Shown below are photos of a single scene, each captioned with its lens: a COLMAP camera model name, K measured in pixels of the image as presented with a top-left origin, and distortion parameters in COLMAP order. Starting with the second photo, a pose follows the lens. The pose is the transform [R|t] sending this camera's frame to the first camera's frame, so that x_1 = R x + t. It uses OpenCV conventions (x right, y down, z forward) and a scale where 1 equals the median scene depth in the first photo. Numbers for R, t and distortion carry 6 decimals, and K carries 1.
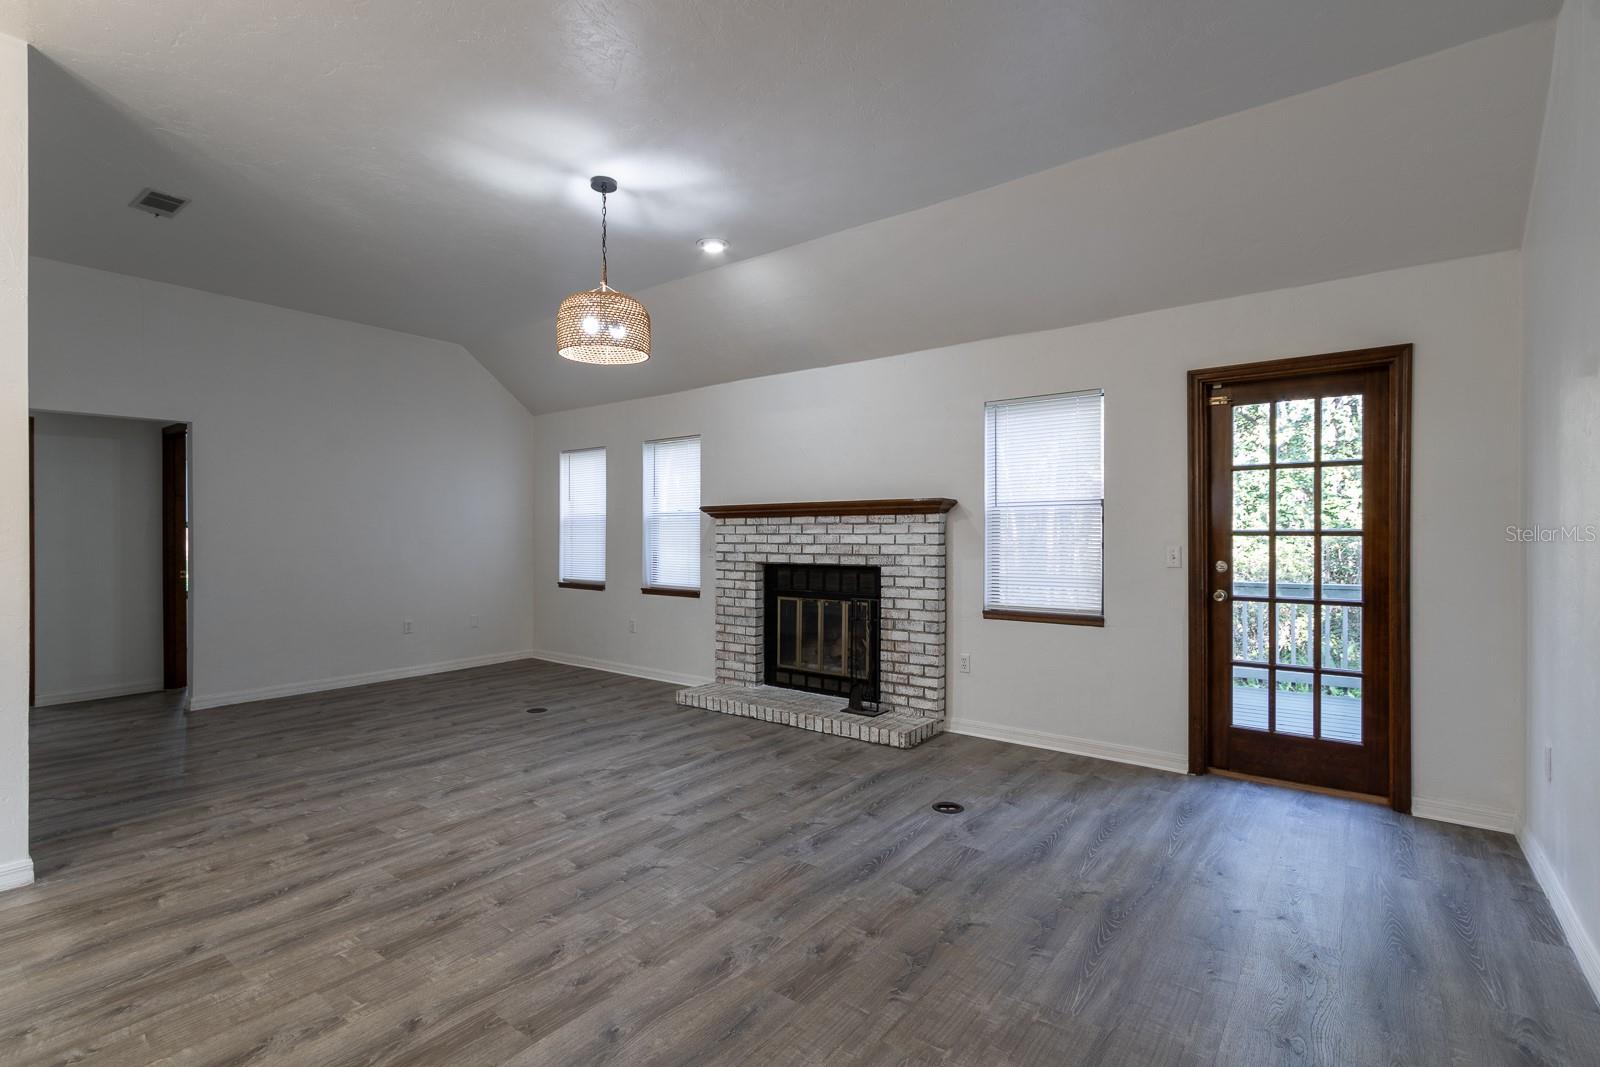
lens RADIAL K [[736.6, 0, 749.6], [0, 736.6, 532.6], [0, 0, 1]] dist [0.010440, -0.002688]
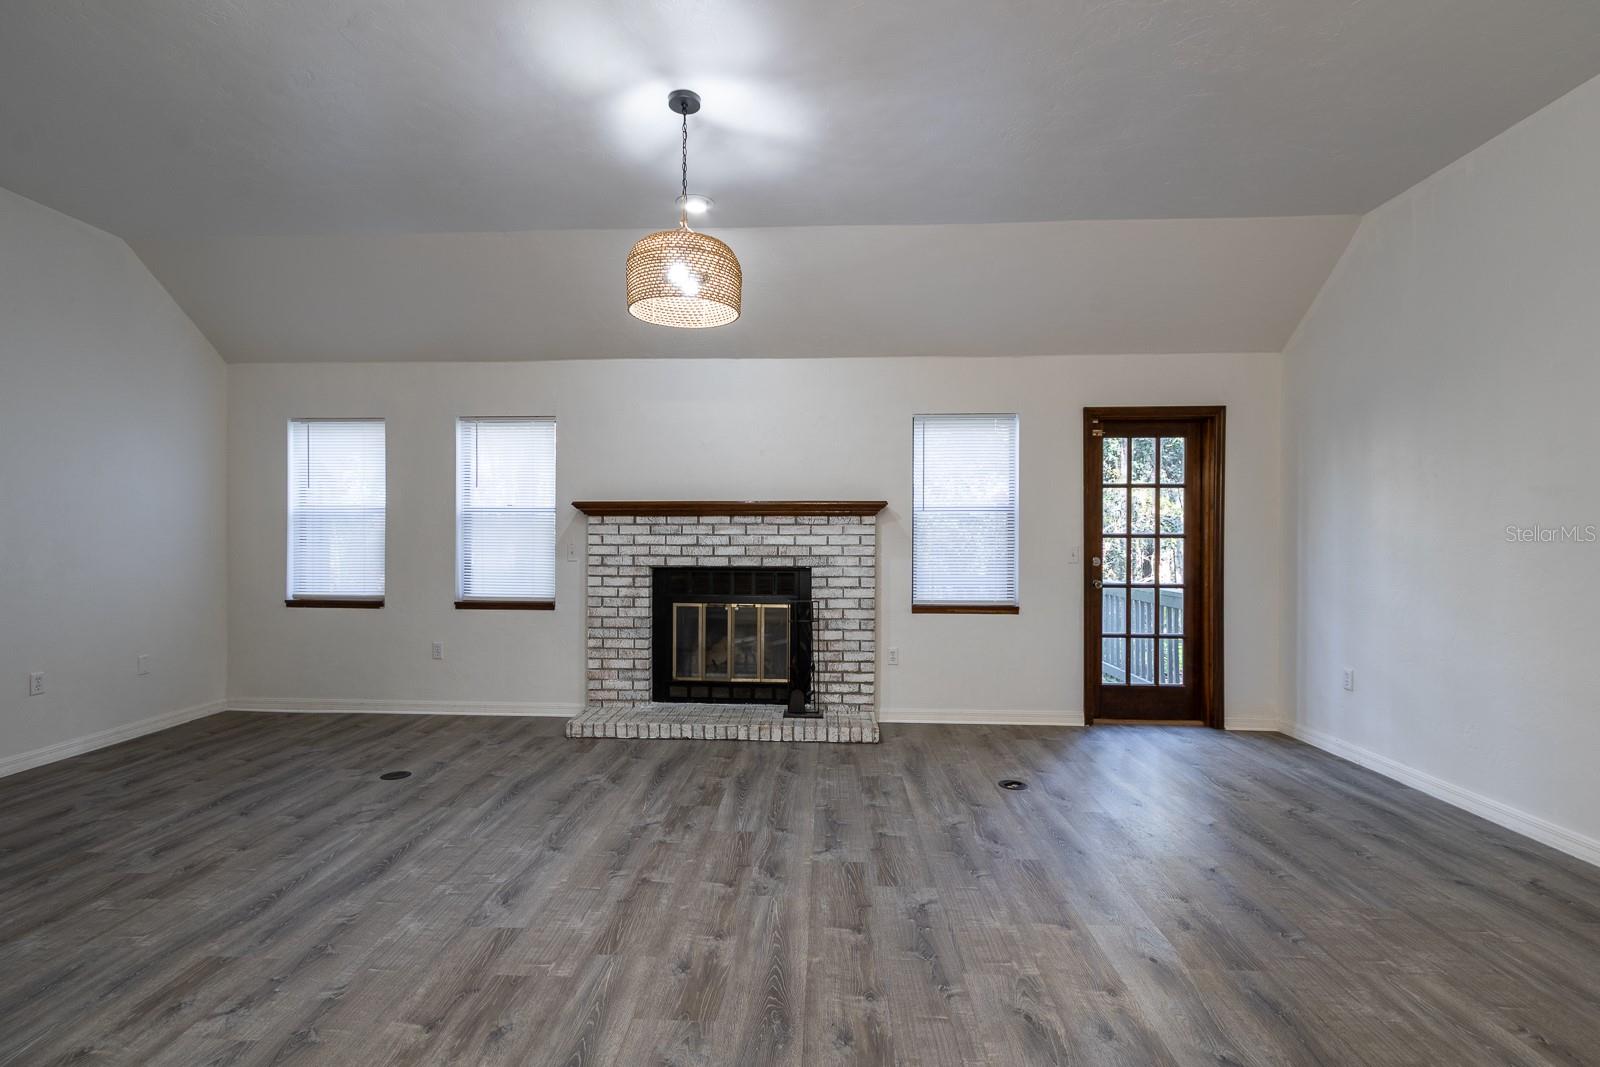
lens RADIAL K [[736.6, 0, 802.1], [0, 736.6, 540.9], [0, 0, 1]] dist [0.010440, -0.002688]
pose [[0.819511, 0.000187, 0.573063, -0.523542], [-0.005608, 0.999955, 0.007693, 0.002716], [-0.573036, -0.009518, 0.819475, 0.240995]]
